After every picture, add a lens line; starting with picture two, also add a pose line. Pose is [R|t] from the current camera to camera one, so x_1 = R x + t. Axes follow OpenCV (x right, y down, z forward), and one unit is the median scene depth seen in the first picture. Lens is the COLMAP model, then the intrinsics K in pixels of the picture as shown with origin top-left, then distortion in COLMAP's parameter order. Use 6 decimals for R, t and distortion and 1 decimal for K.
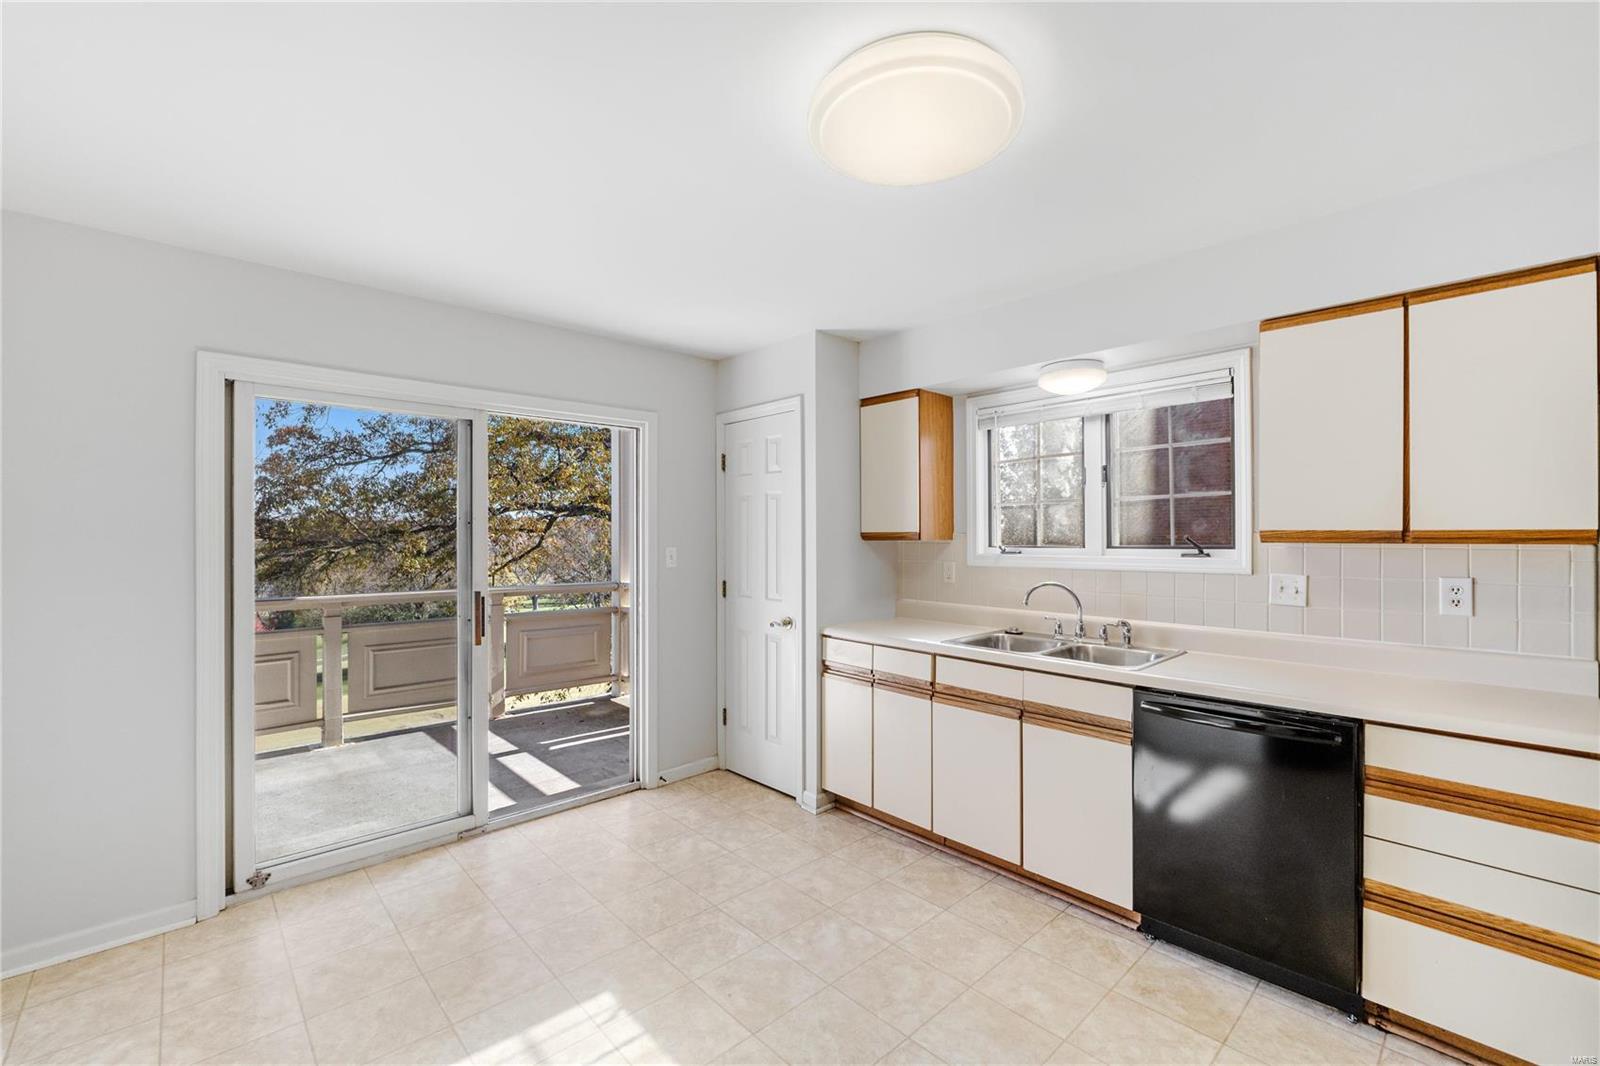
lens RADIAL K [[668.7, 0, 783.7], [0, 668.7, 531.5], [0, 0, 1]] dist [-0.016729, 0.000216]
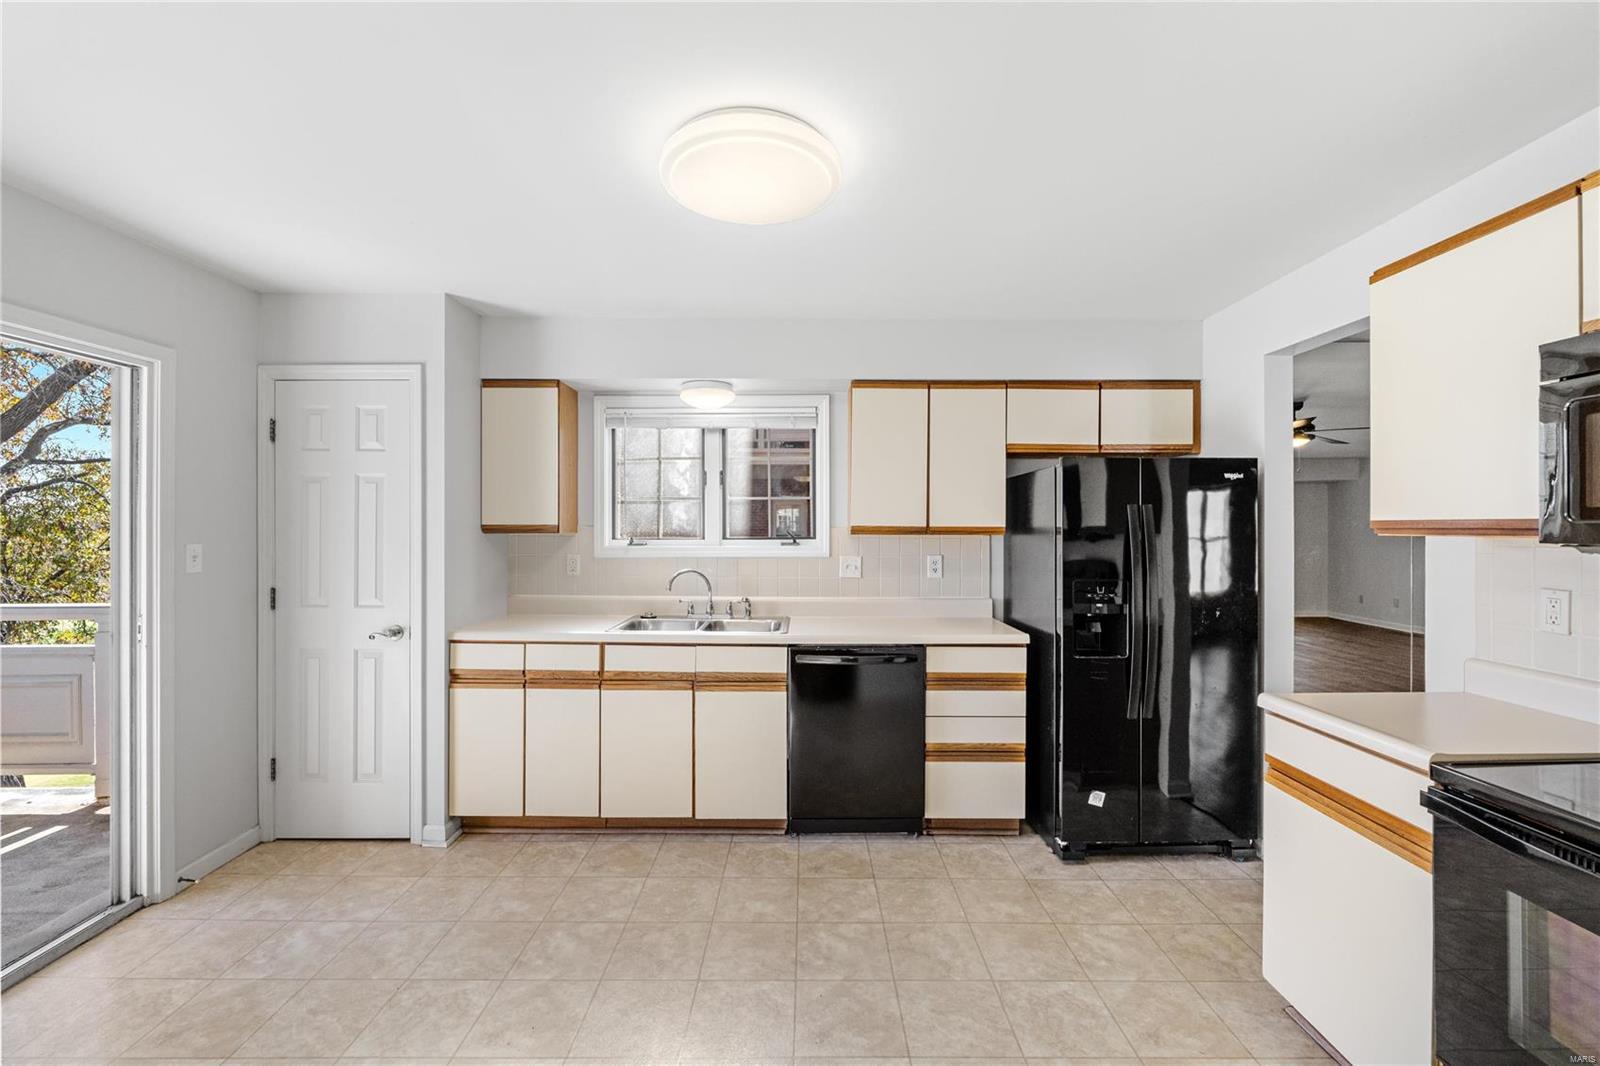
lens RADIAL K [[682.8, 0, 798.4], [0, 682.8, 524.1], [0, 0, 1]] dist [0.002859, 0.000812]
pose [[0.674575, 0.006488, 0.738178, -0.335102], [-0.007895, 0.999968, -0.001574, -0.001830], [-0.738164, -0.004766, 0.674604, 0.061978]]
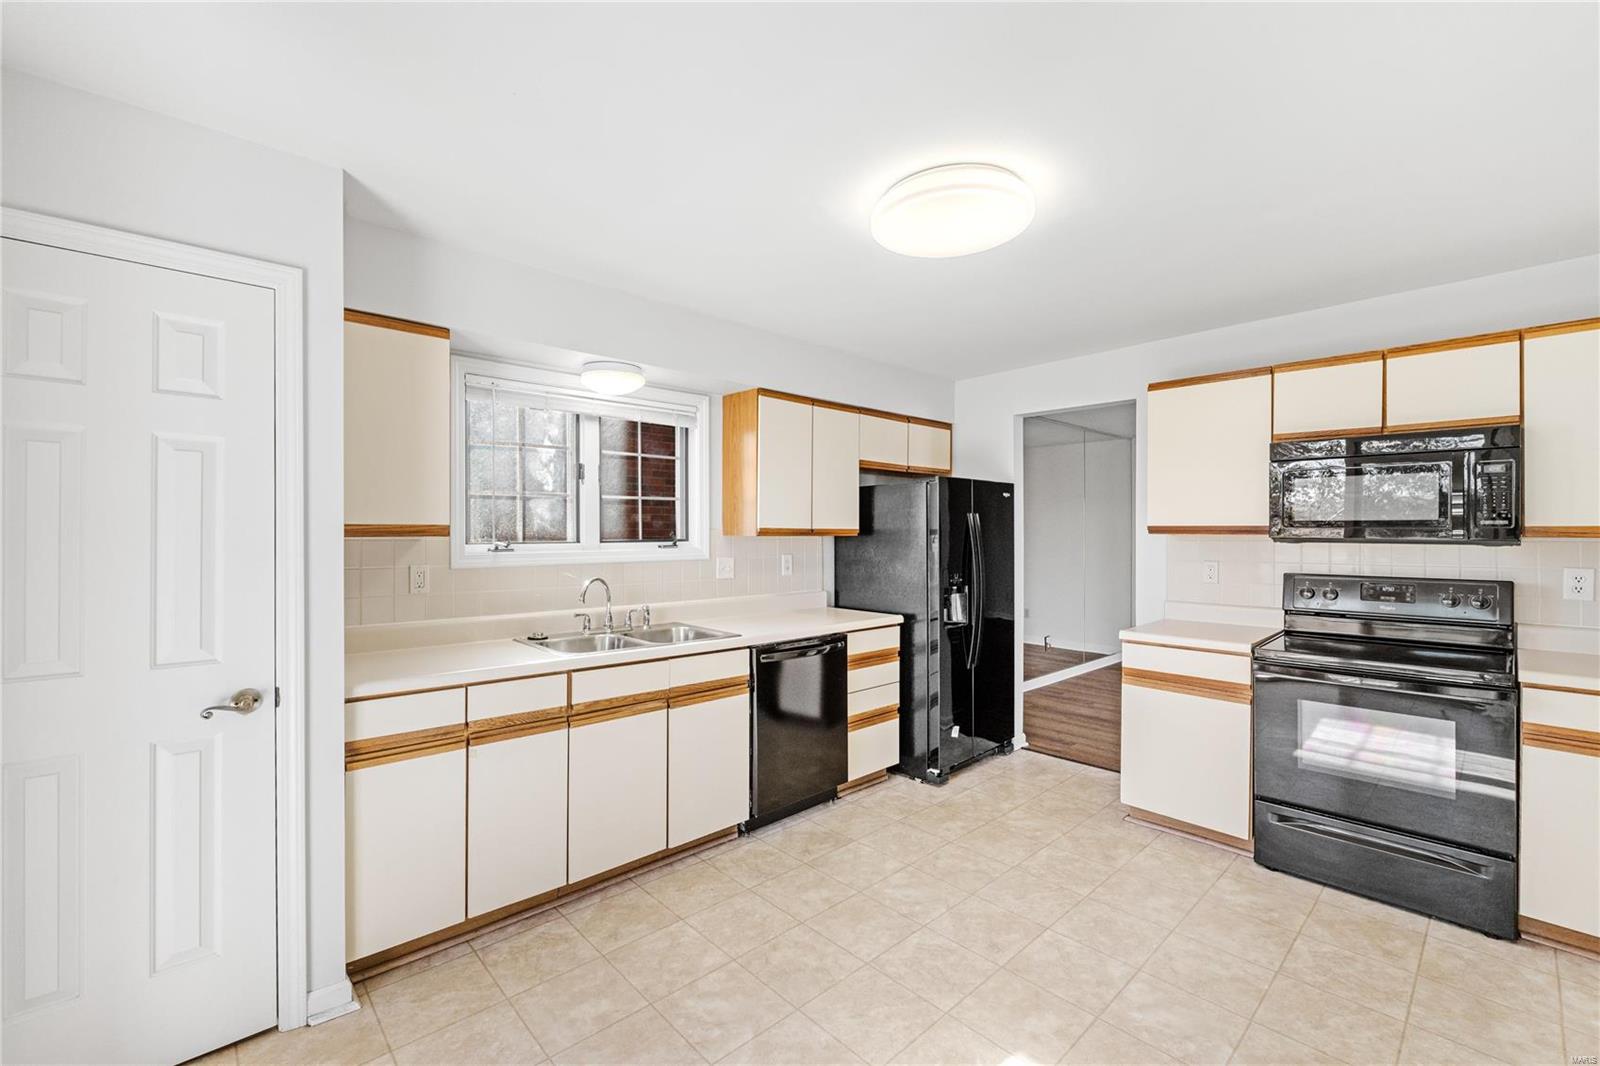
lens RADIAL K [[678.0, 0, 800.0], [0, 678.0, 533.0], [0, 0, 1]] dist [-0.001446, -0.000030]
pose [[-0.018305, -0.001661, 0.999831, -0.603347], [-0.010628, 0.999942, 0.001467, 0.004746], [-0.999776, -0.010600, -0.018321, 0.694119]]
